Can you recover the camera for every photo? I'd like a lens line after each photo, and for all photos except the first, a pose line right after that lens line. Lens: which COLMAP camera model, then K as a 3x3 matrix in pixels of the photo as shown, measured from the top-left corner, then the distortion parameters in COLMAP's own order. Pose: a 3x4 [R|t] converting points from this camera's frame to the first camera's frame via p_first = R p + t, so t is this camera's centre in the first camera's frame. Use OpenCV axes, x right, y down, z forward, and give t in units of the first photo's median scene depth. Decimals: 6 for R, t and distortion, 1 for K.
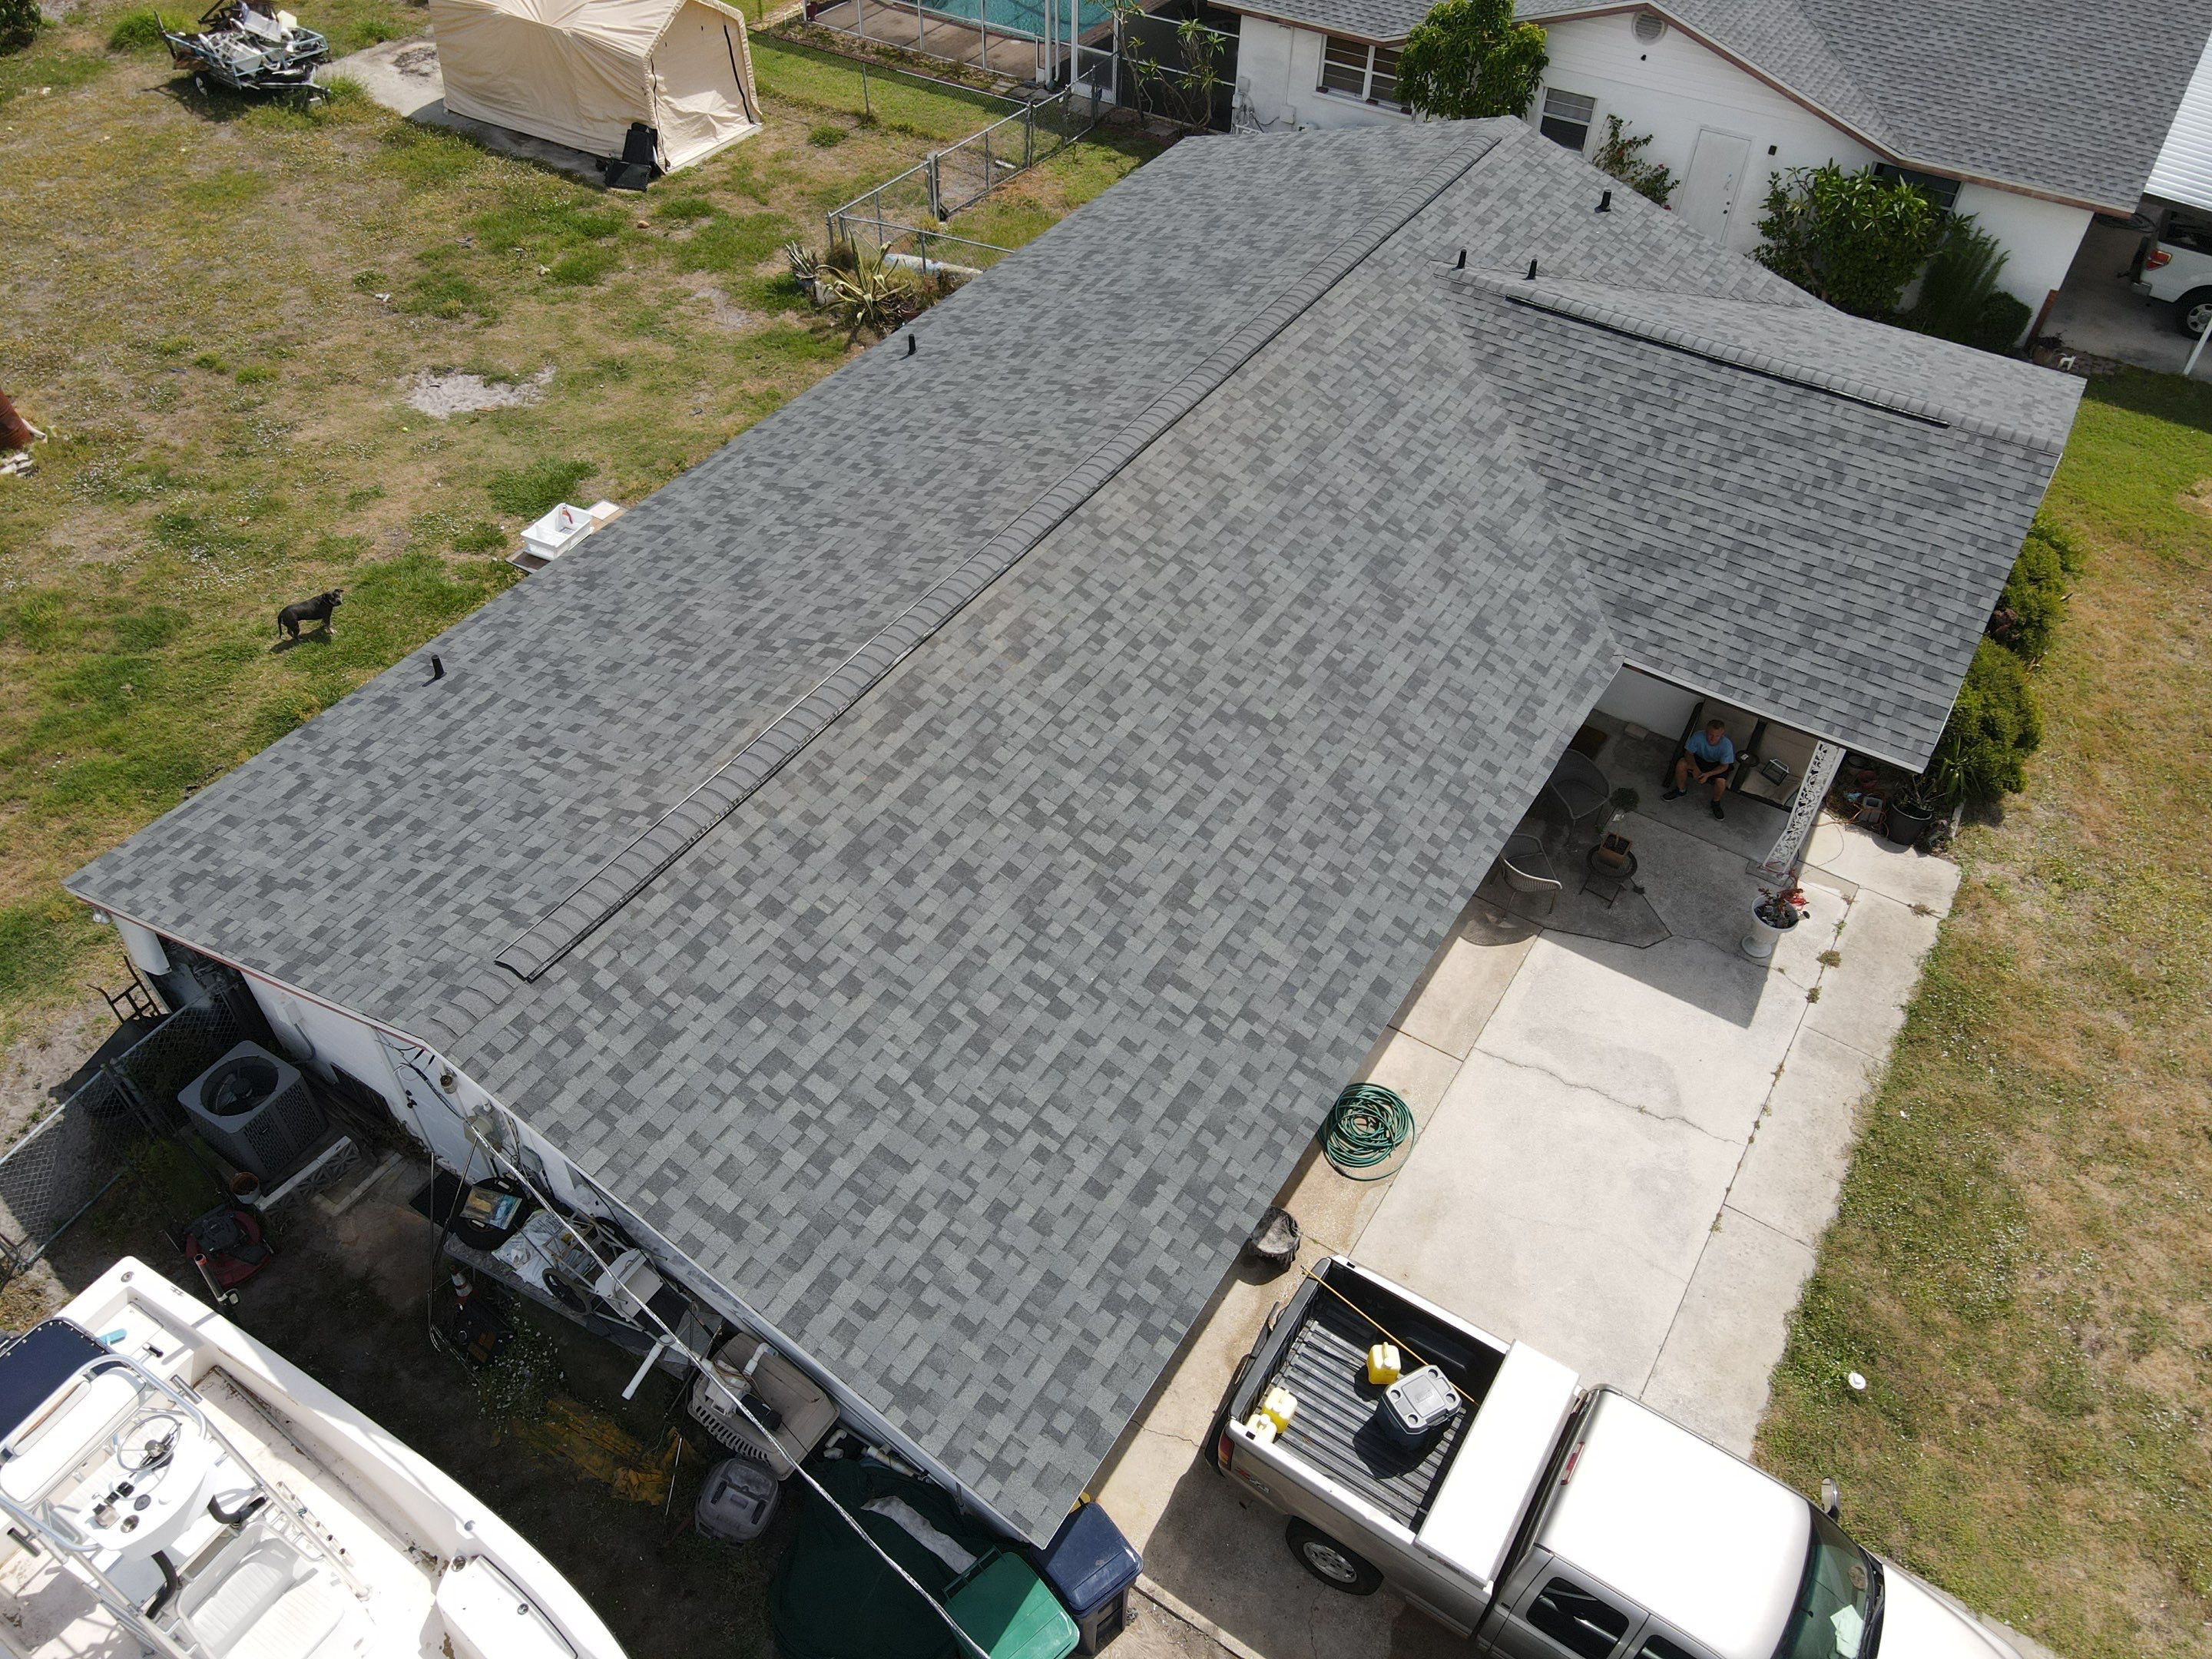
lens RADIAL K [[1618.6, 0, 1077.1], [0, 1618.6, 823.8], [0, 0, 1]] dist [0.001125, 0.014940]
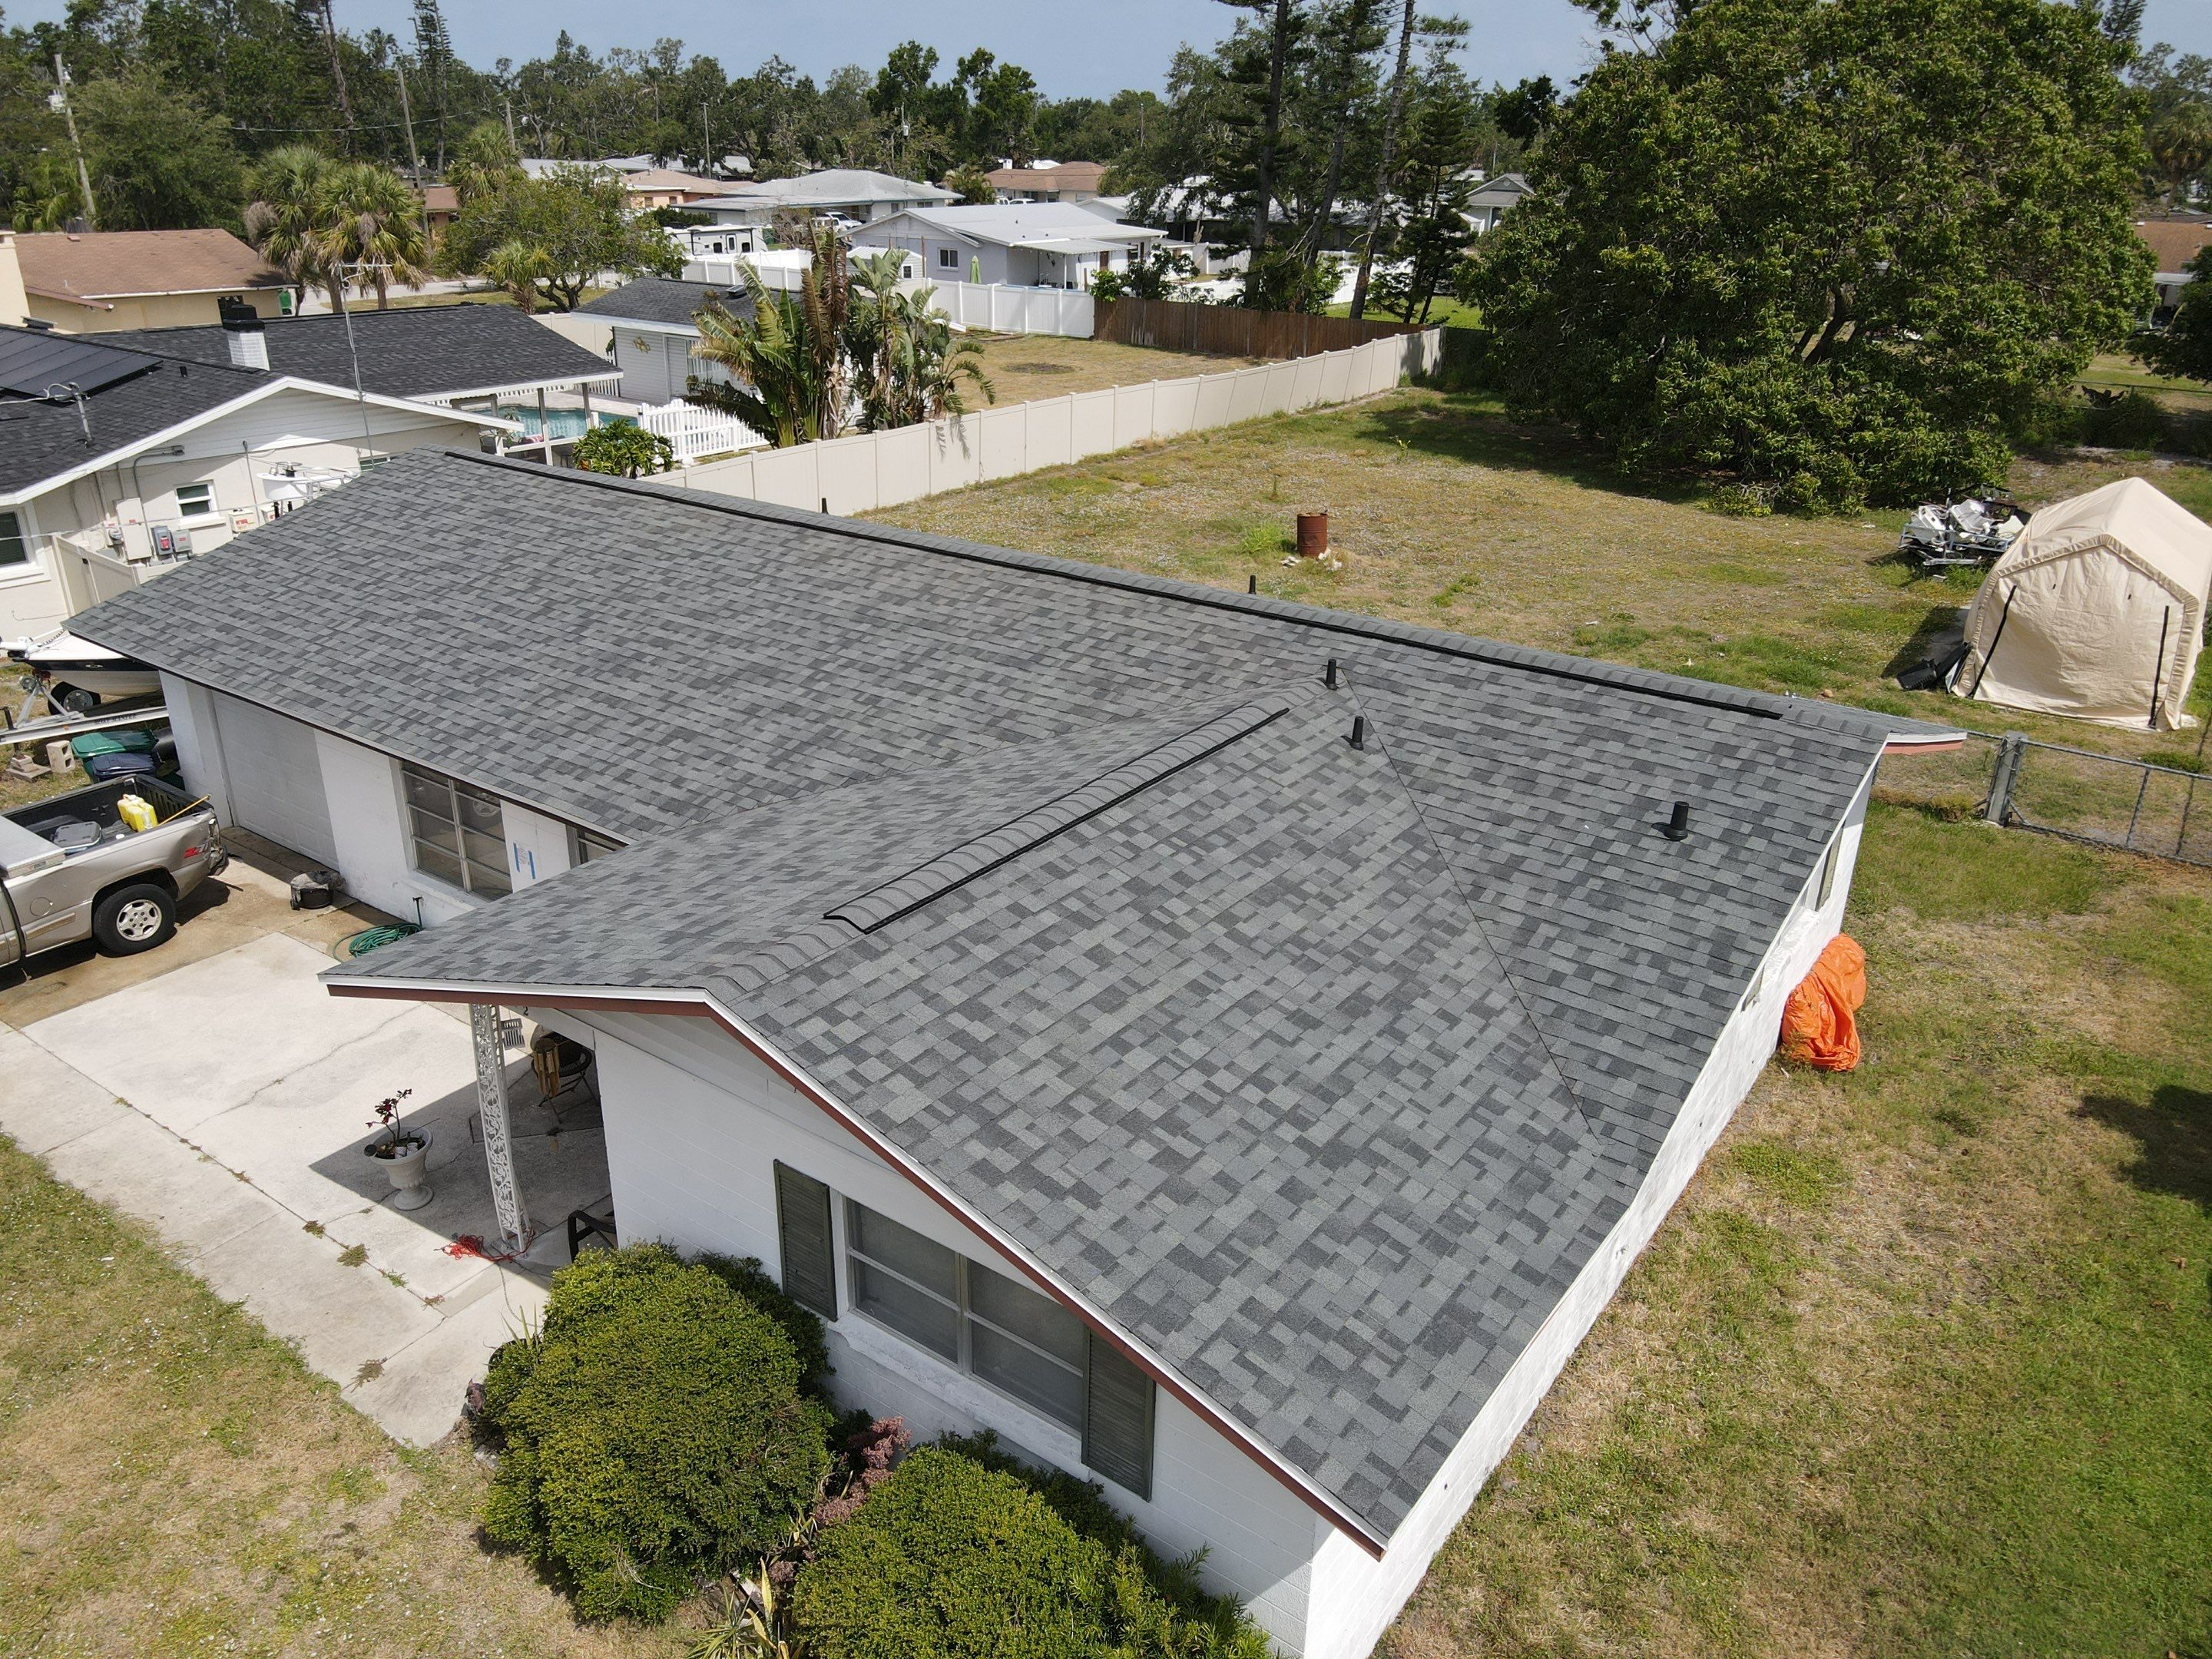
lens RADIAL K [[1610.1, 0, 1067.0], [0, 1610.1, 827.2], [0, 0, 1]] dist [0.001337, 0.009071]
pose [[-0.064195, 0.383634, -0.921251, 1.100598], [-0.713791, 0.627498, 0.311046, -0.531053], [0.697411, 0.677548, 0.233552, 0.961526]]
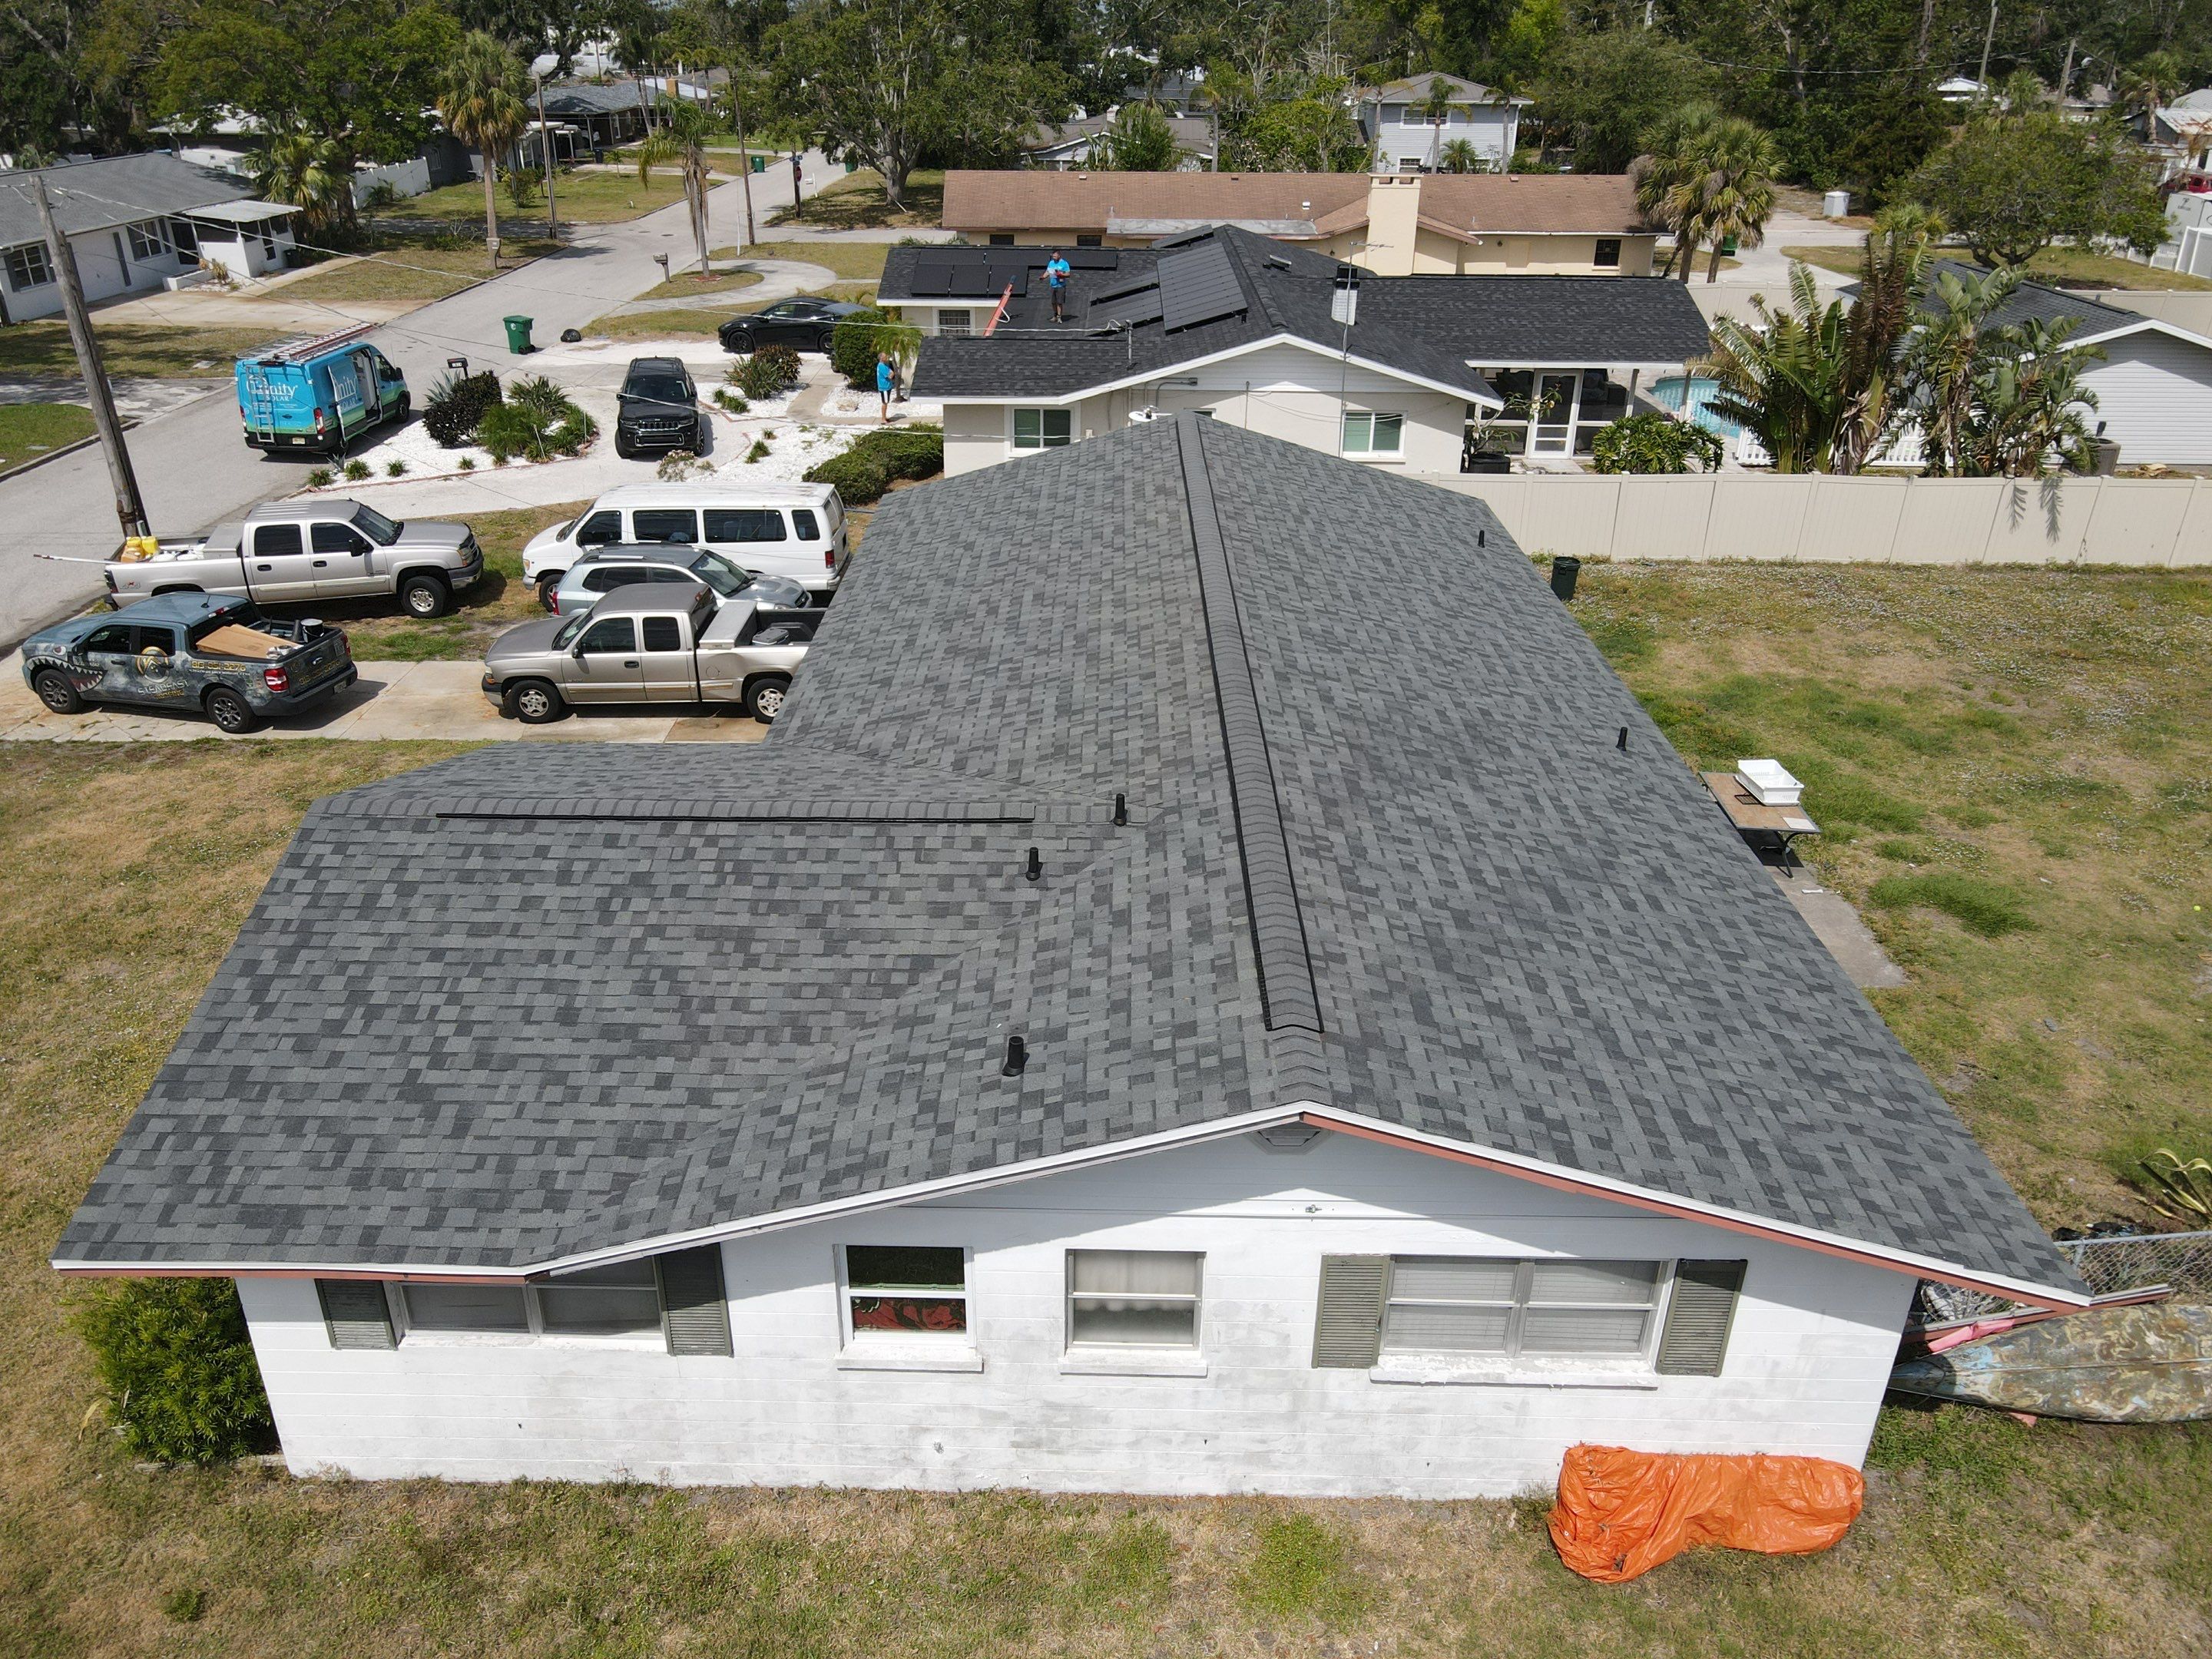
lens RADIAL K [[1607.1, 0, 1068.1], [0, 1607.1, 835.6], [0, 0, 1]] dist [0.022248, 0.010572]
pose [[-0.850817, 0.222433, -0.476060, 0.701208], [-0.381745, 0.360915, 0.850889, -1.098679], [0.361083, 0.905684, -0.222160, 1.384450]]
